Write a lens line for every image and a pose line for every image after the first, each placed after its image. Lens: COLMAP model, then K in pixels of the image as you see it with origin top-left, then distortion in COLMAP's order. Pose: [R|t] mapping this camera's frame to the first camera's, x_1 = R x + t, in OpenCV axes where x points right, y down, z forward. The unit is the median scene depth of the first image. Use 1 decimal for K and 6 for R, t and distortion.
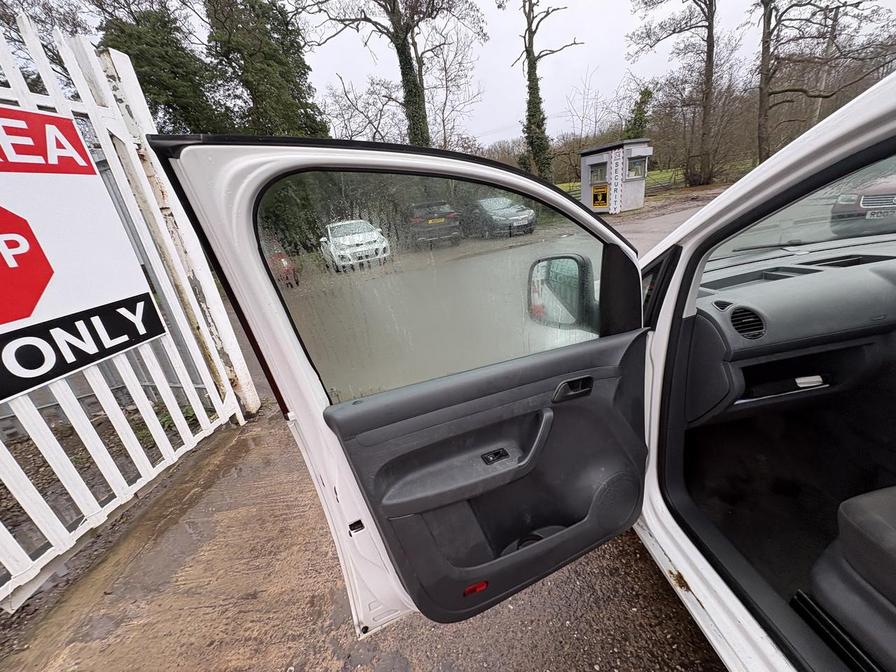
lens RADIAL K [[356.0, 0, 450.0], [0, 356.0, 336.1], [0, 0, 1]] dist [0.000743, -0.000317]
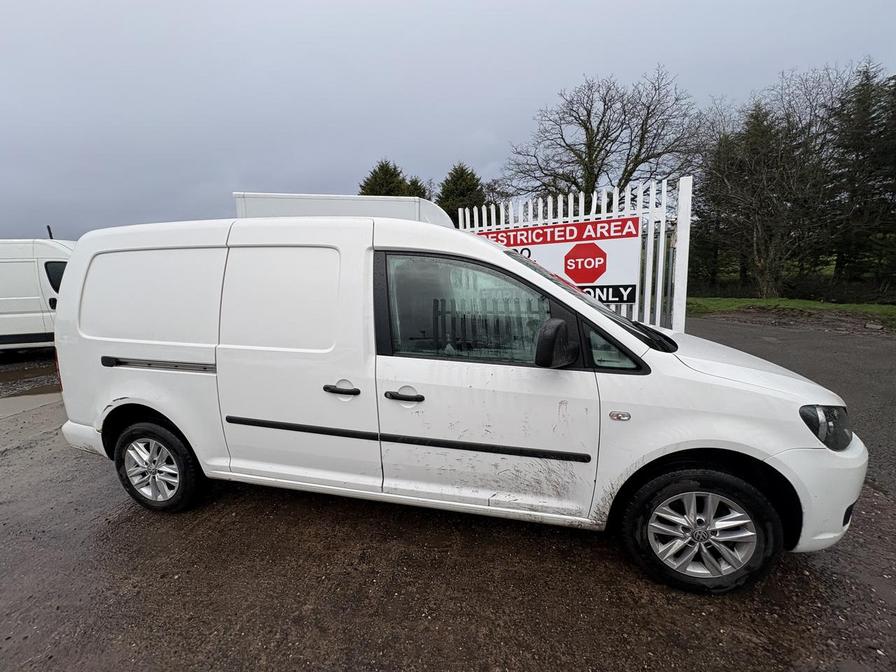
lens RADIAL K [[356.0, 0, 448.7], [0, 356.0, 330.5], [0, 0, 1]] dist [0.000743, -0.000317]
pose [[-0.277266, 0.299773, -0.912831, 0.263872], [-0.269909, 0.887519, 0.373444, -0.061218], [0.922102, 0.349924, -0.165167, 0.055789]]
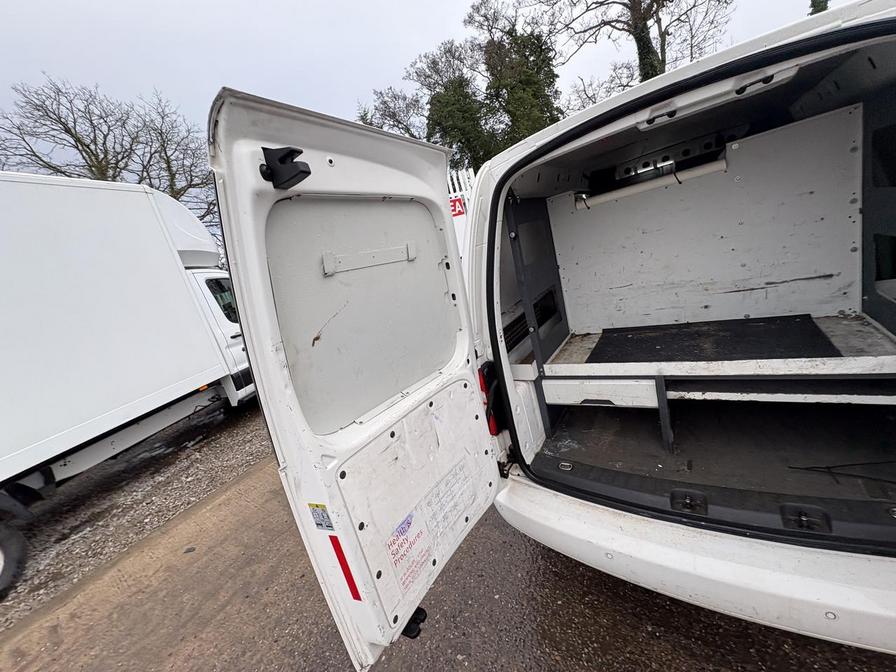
lens RADIAL K [[356.0, 0, 449.4], [0, 356.0, 336.3], [0, 0, 1]] dist [0.000743, -0.000317]
pose [[0.803013, 0.090405, -0.589064, 0.120384], [-0.062242, 0.995744, 0.067972, 0.059268], [0.592702, -0.017918, 0.805223, -0.230055]]
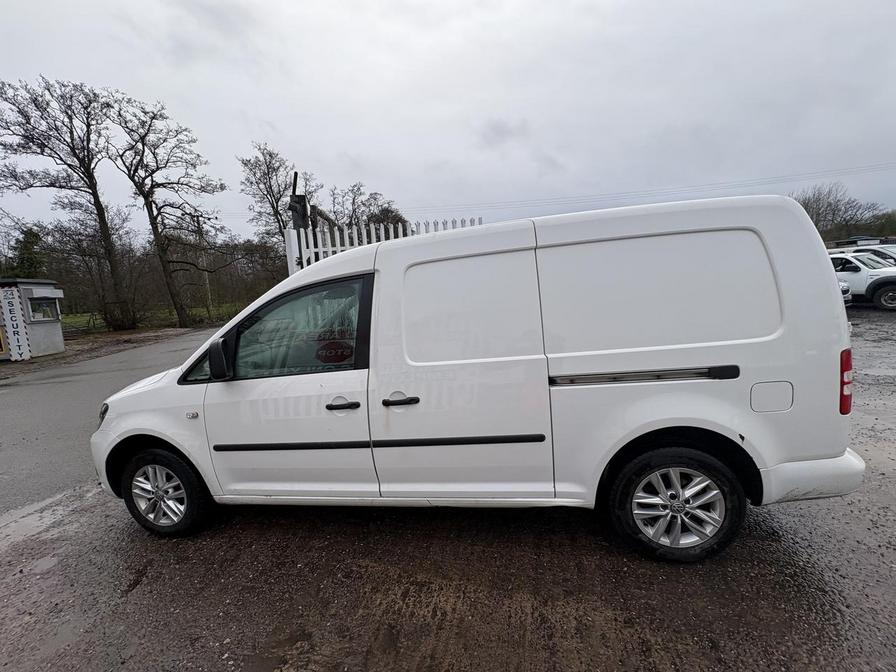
lens RADIAL K [[356.0, 0, 446.2], [0, 356.0, 333.6], [0, 0, 1]] dist [0.000743, -0.000317]
pose [[0.244442, -0.000068, 0.969664, -0.081729], [0.373552, 0.922824, -0.094104, 0.031394], [-0.894822, 0.385223, 0.225602, -0.053253]]
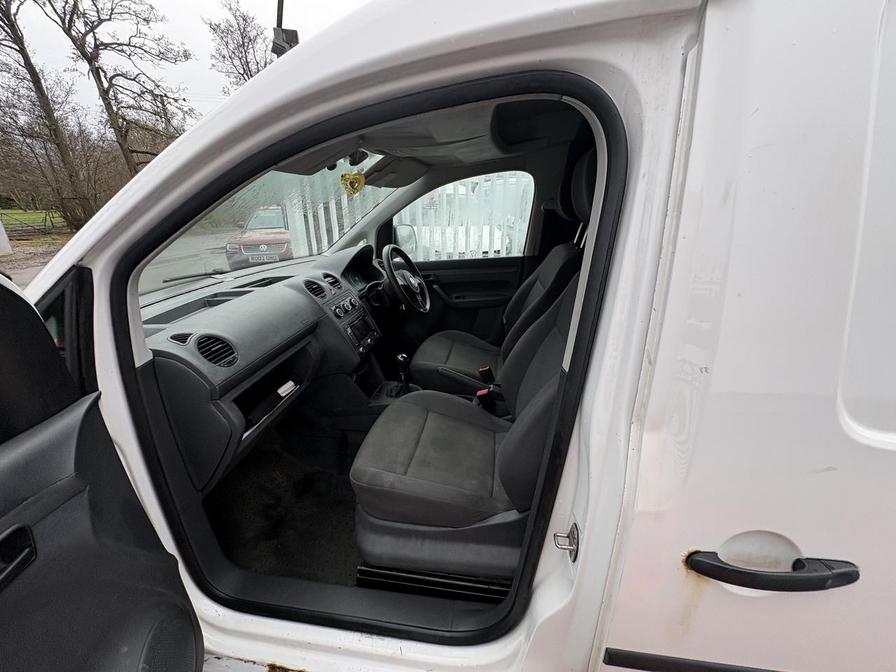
lens RADIAL K [[356.0, 0, 446.4], [0, 356.0, 335.8], [0, 0, 1]] dist [0.000743, -0.000317]
pose [[0.229421, -0.202063, 0.952122, 0.009512], [0.324114, 0.938245, 0.121020, 0.000335], [-0.917778, 0.280831, 0.280745, 0.015587]]
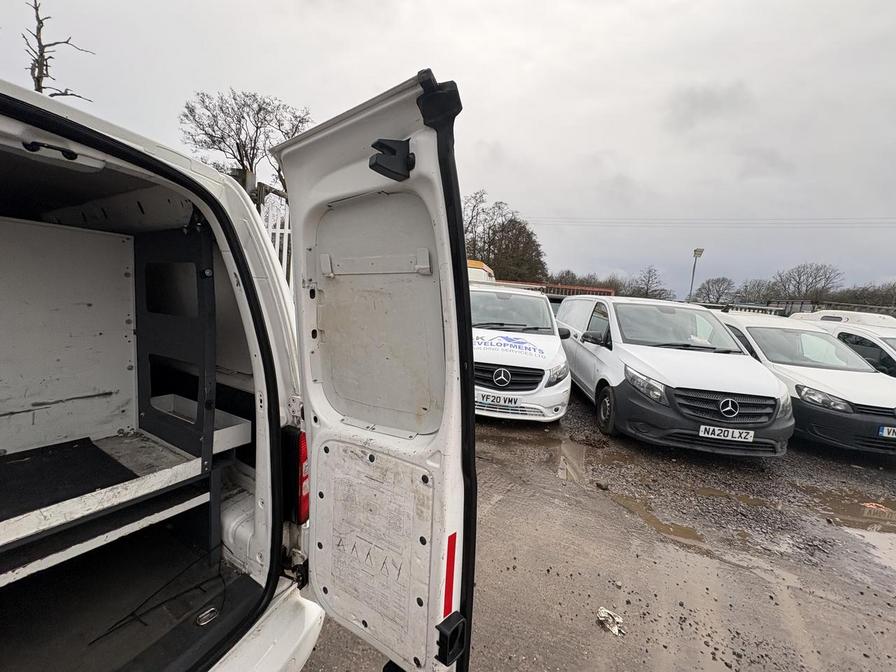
lens RADIAL K [[356.0, 0, 449.0], [0, 356.0, 335.2], [0, 0, 1]] dist [0.000743, -0.000317]
pose [[0.540382, 0.103813, 0.834991, 0.113484], [0.134117, 0.969045, -0.207277, 0.059255], [-0.830662, 0.223996, 0.509732, -0.212863]]
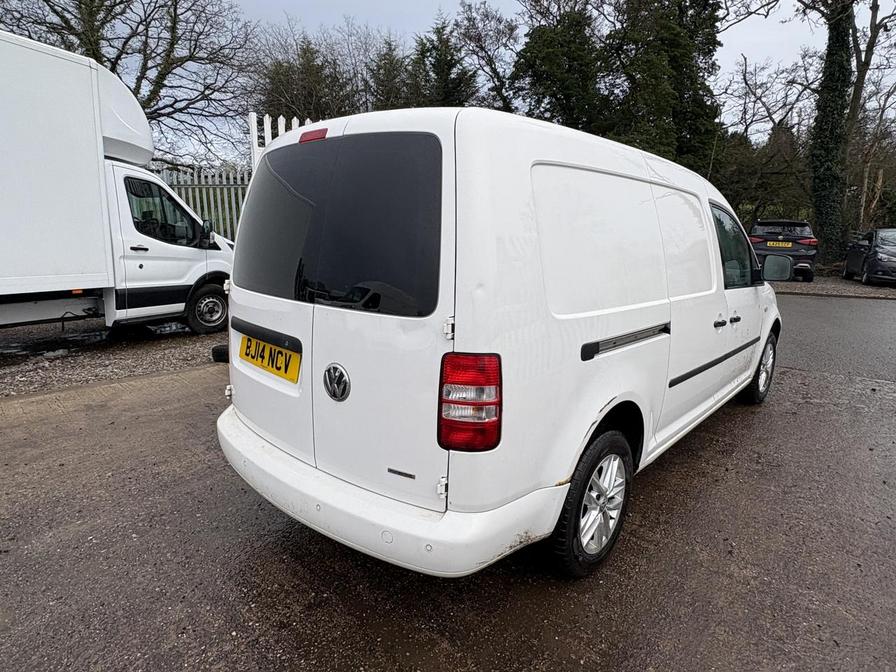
lens RADIAL K [[529.0, 0, 450.6], [0, 529.0, 330.9], [0, 0, 1]] dist [0.003559, -0.001525]
pose [[0.695416, 0.289657, -0.657643, 0.230056], [-0.354035, 0.934491, 0.037224, 0.051559], [0.625344, 0.206943, 0.752409, -0.227850]]
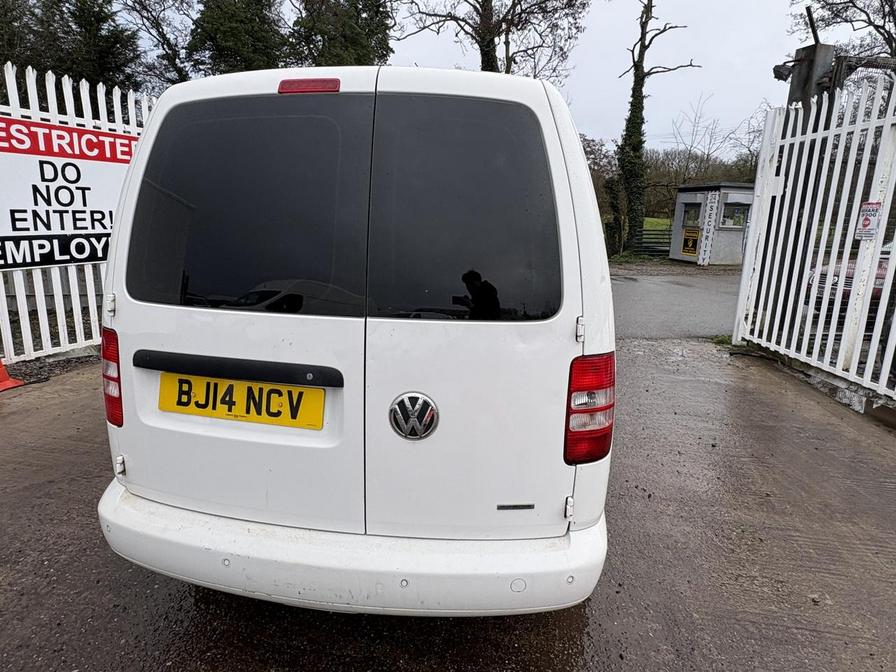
lens RADIAL K [[529.0, 0, 447.8], [0, 529.0, 331.9], [0, 0, 1]] dist [0.003559, -0.001525]
pose [[0.964142, 0.204205, -0.169501, 0.152091], [-0.225029, 0.967630, -0.114251, 0.071808], [0.140684, 0.148296, 0.978885, -0.243781]]
